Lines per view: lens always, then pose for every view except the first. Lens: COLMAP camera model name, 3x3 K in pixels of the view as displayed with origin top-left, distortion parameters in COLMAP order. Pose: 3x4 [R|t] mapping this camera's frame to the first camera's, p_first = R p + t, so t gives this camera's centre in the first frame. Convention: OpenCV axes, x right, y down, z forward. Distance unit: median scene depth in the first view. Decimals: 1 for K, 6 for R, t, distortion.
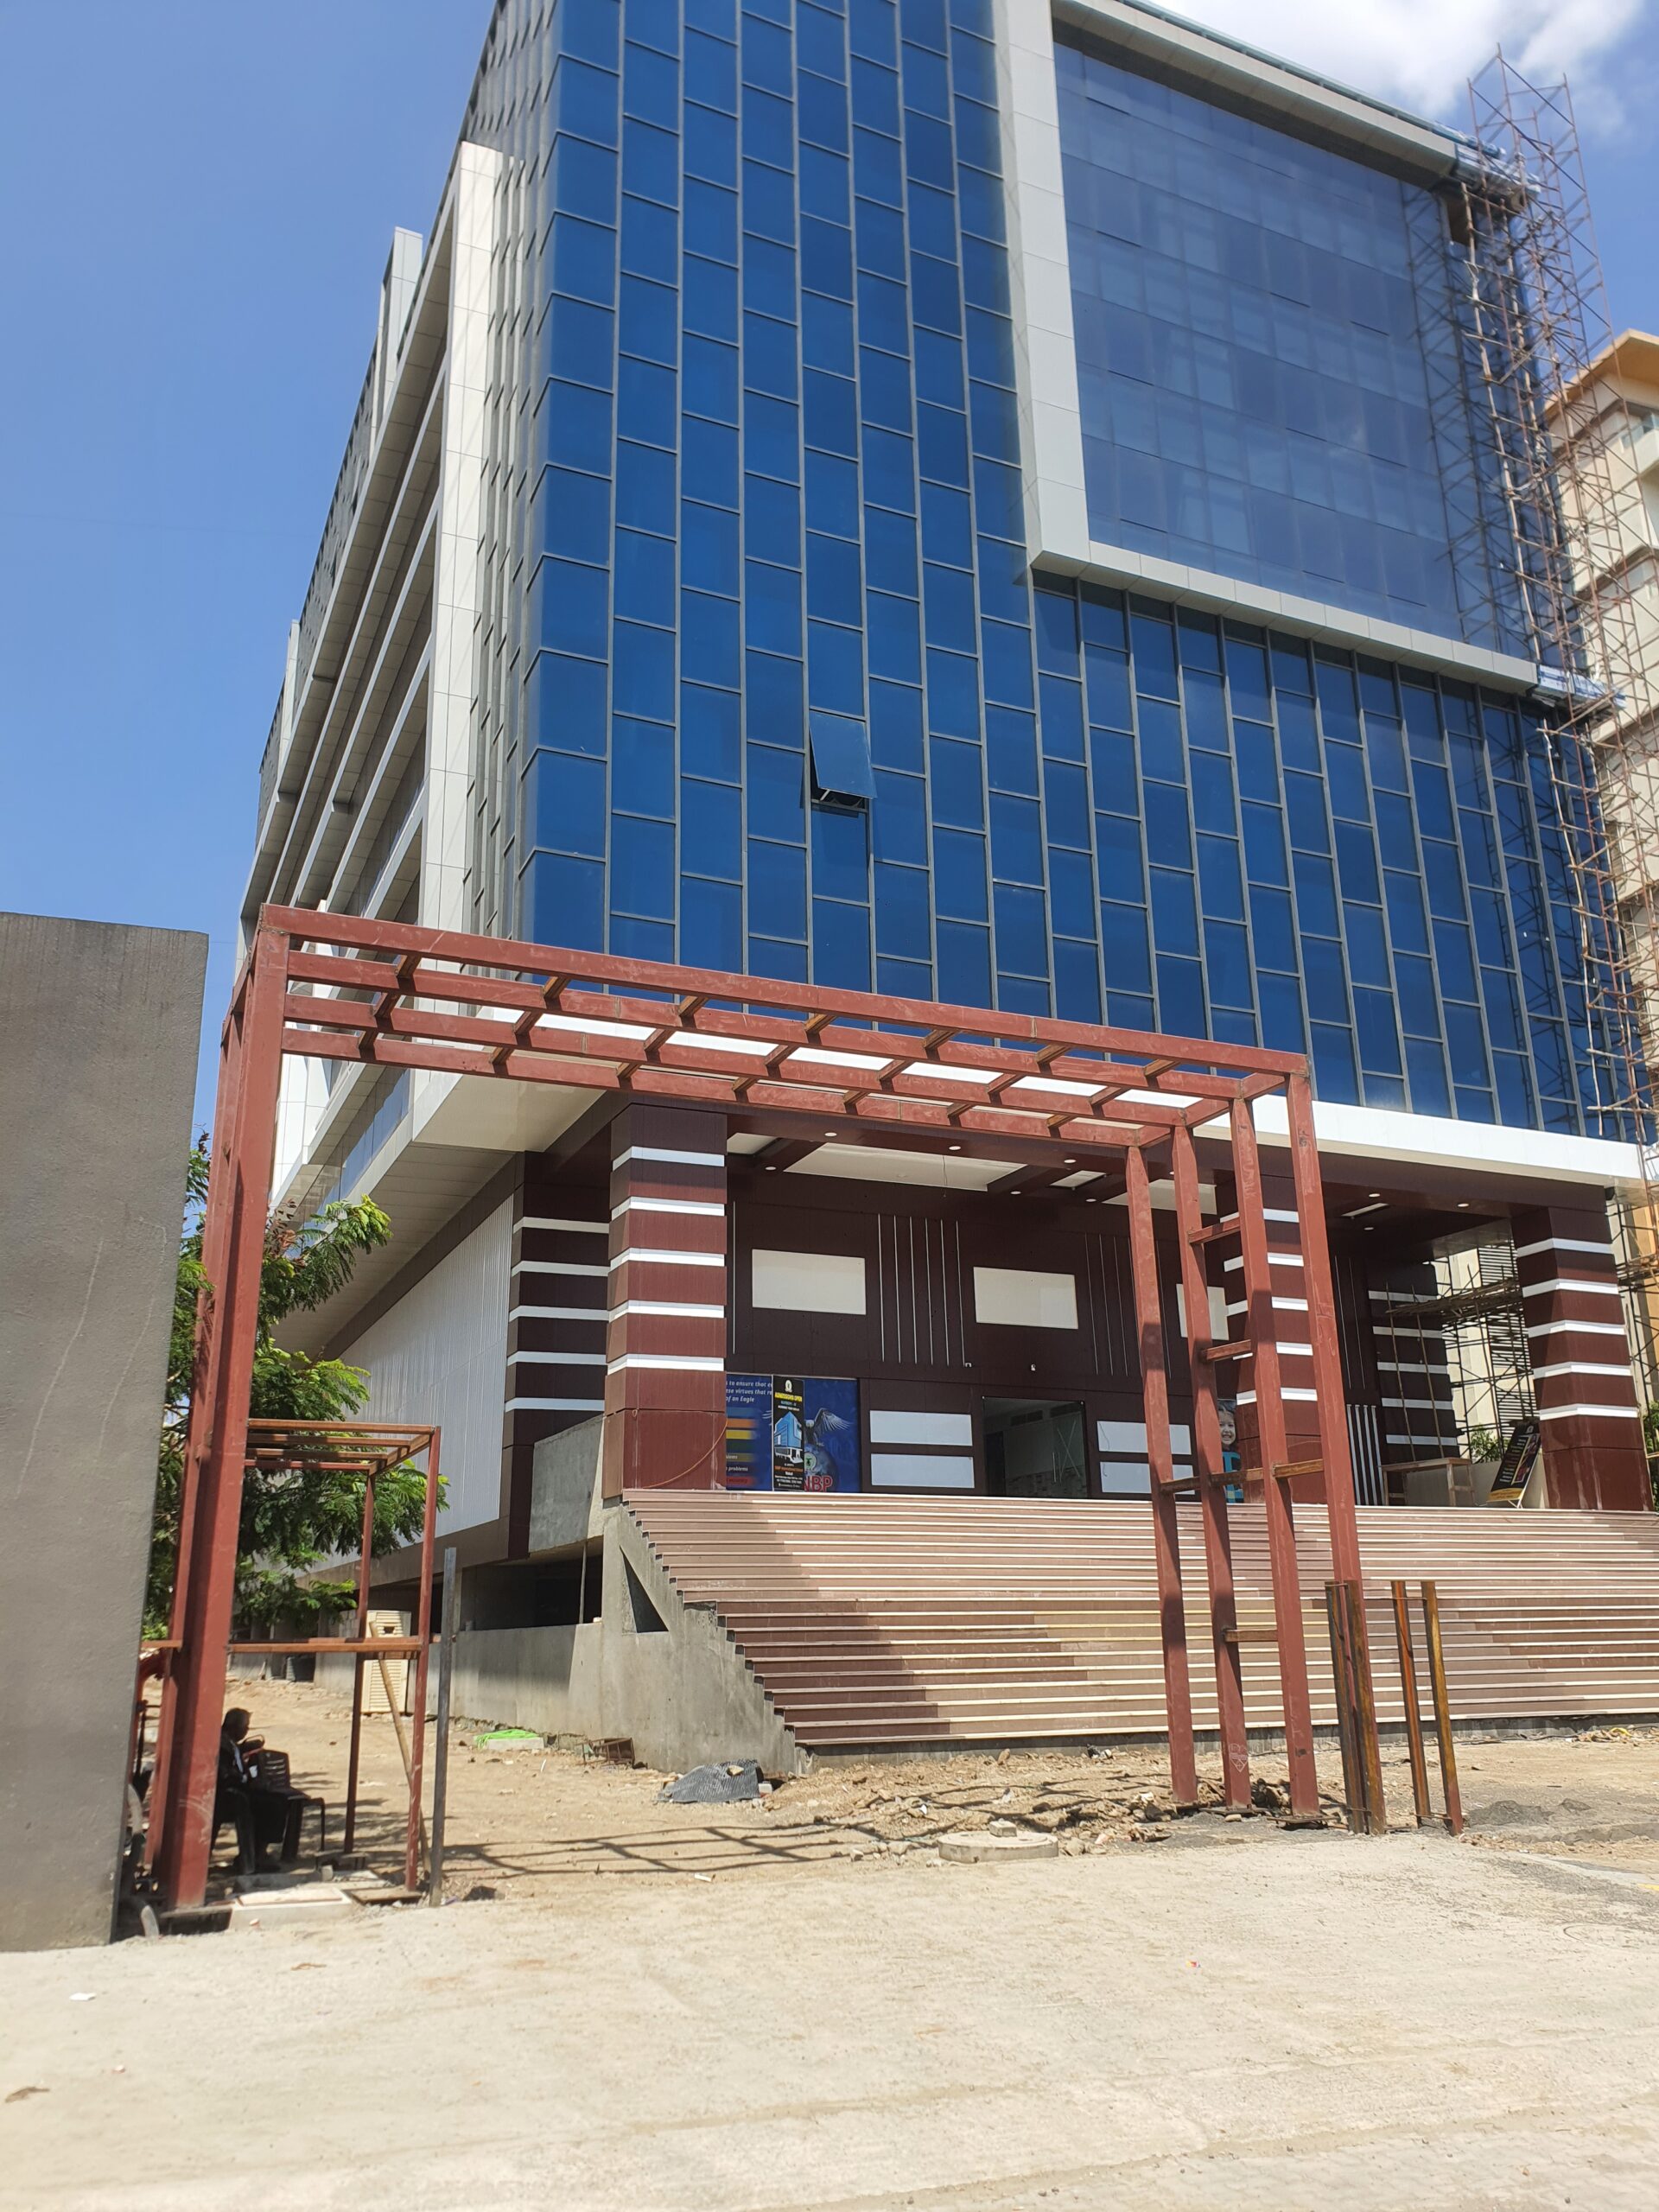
lens RADIAL K [[1723.2, 0, 828.1], [0, 1723.2, 1063.2], [0, 0, 1]] dist [0.082047, -0.068893]
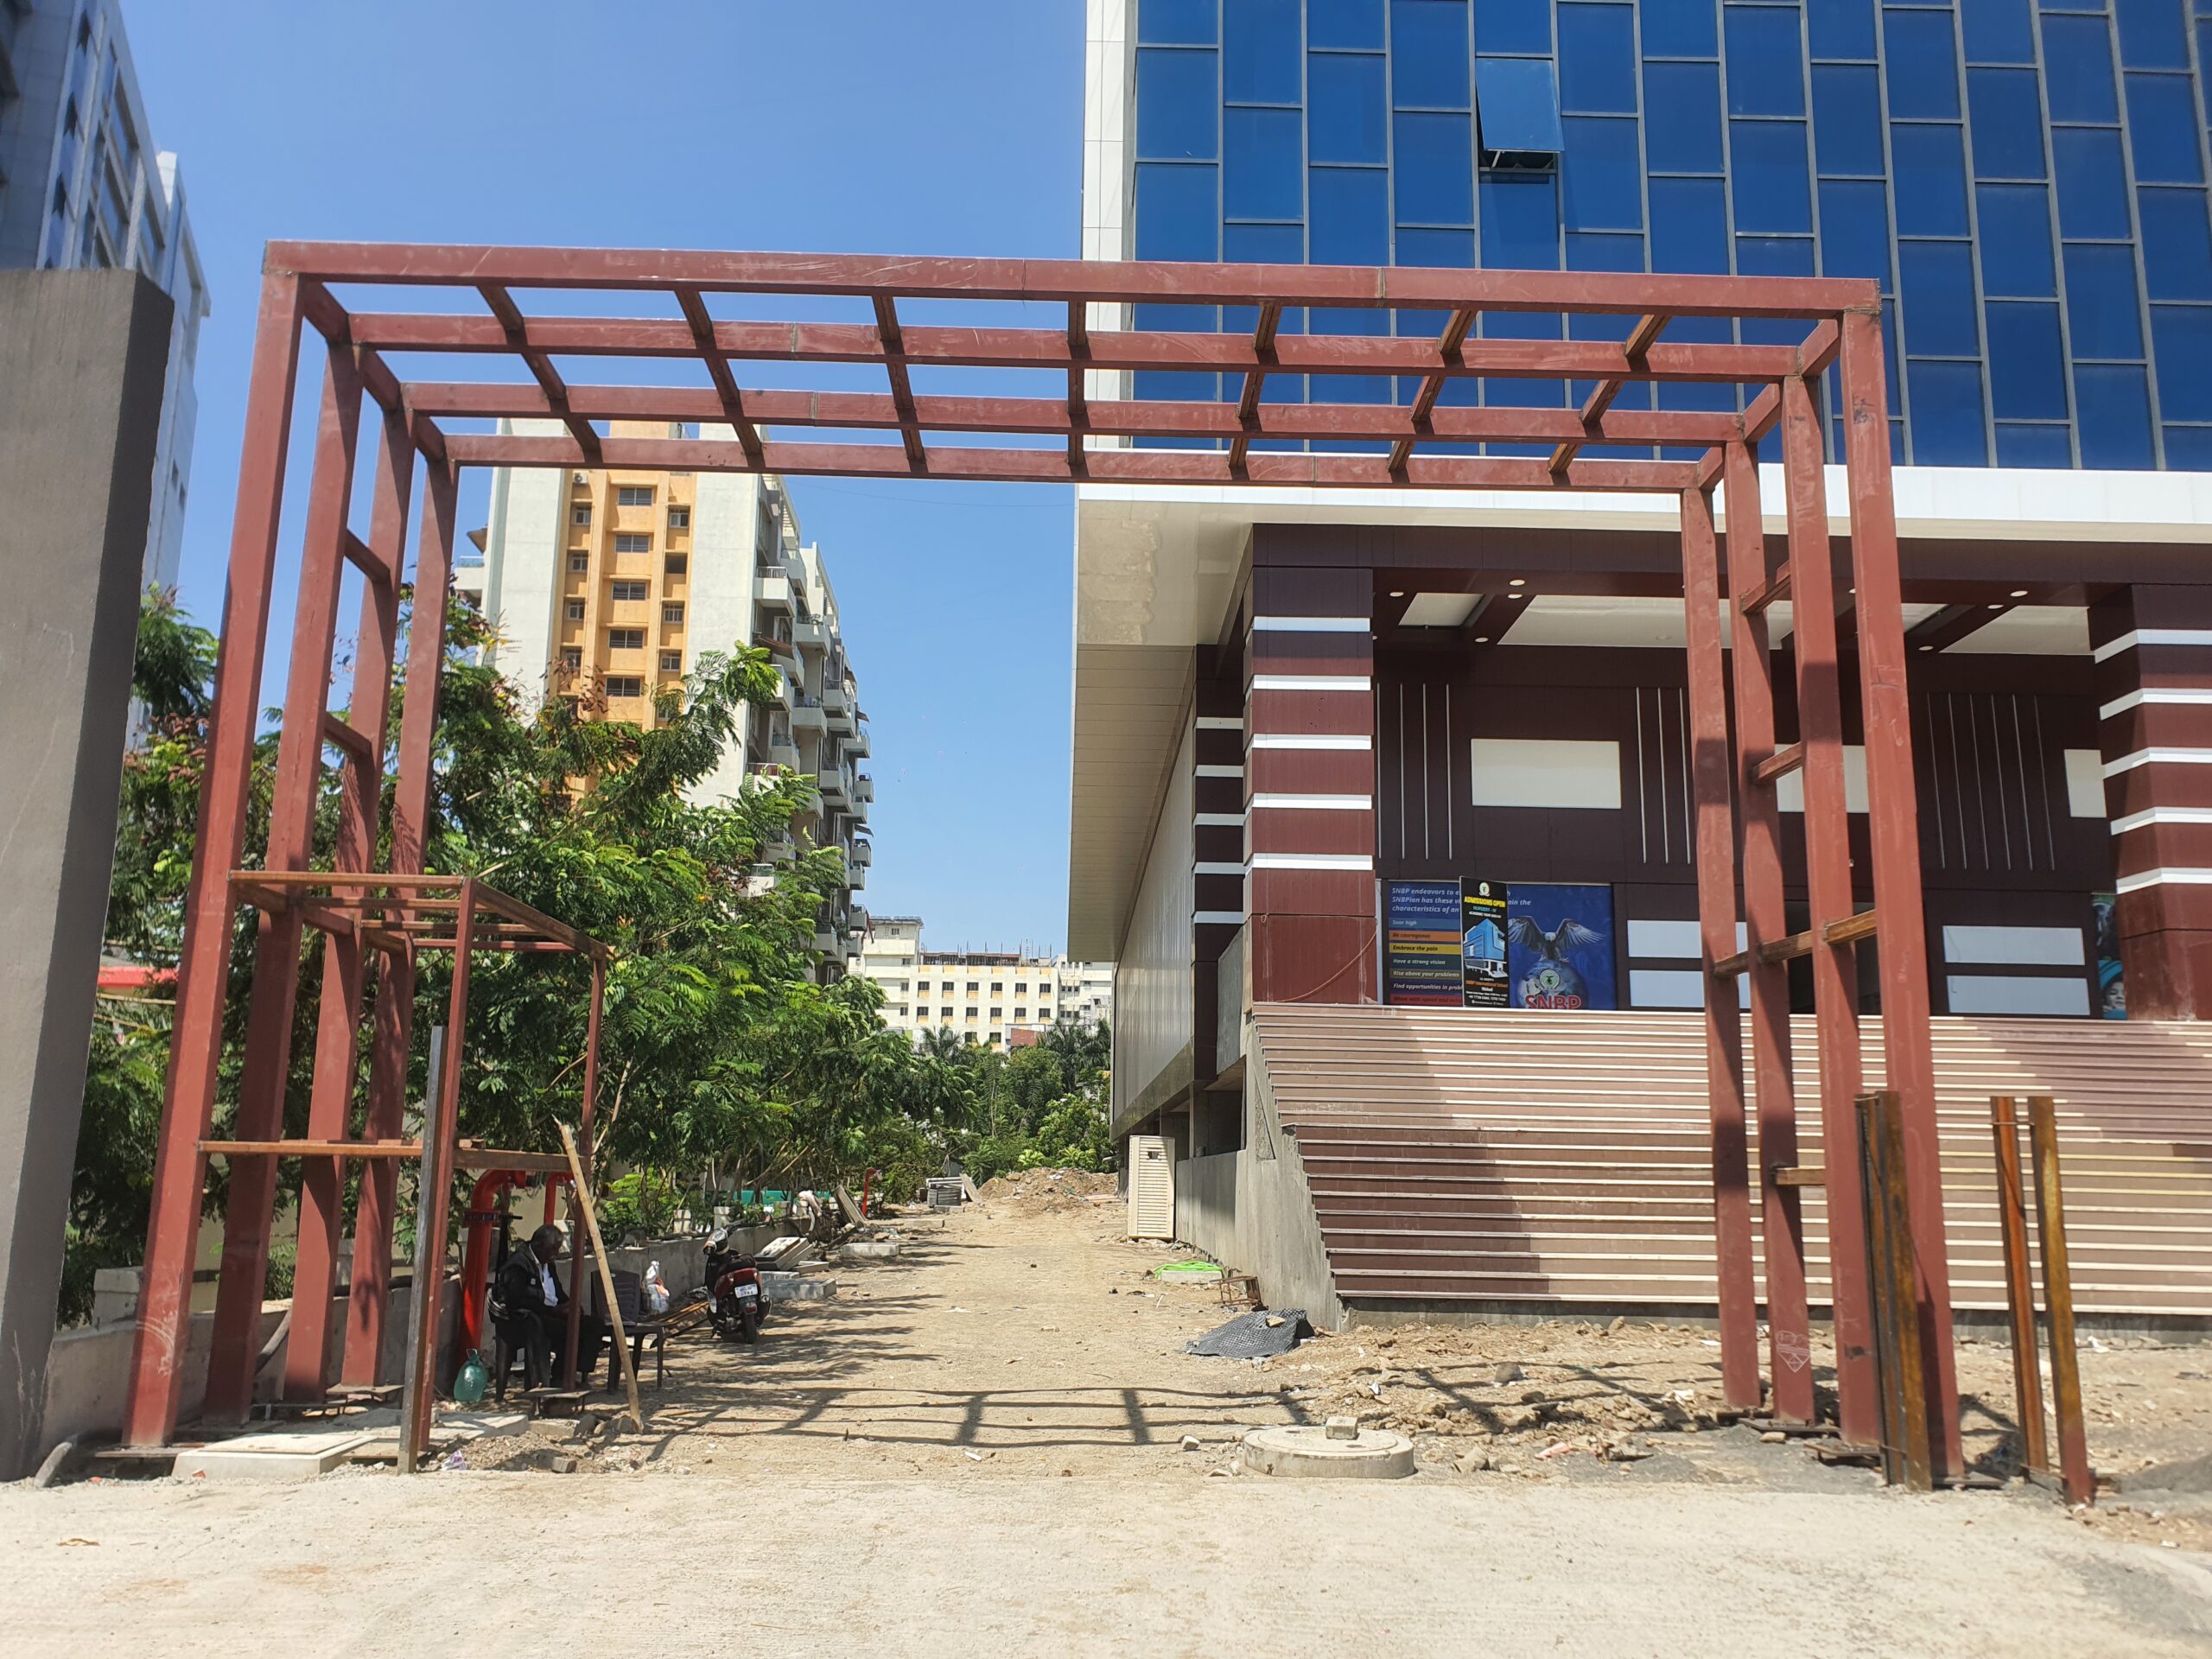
lens RADIAL K [[1719.5, 0, 1106.0], [0, 1719.5, 829.5], [0, 0, 1]] dist [0.056665, -0.063378]
pose [[0.920992, -0.049539, -0.386419, 0.152399], [0.096054, 0.990136, 0.101999, 0.062091], [0.377555, -0.131057, 0.916666, 0.185345]]
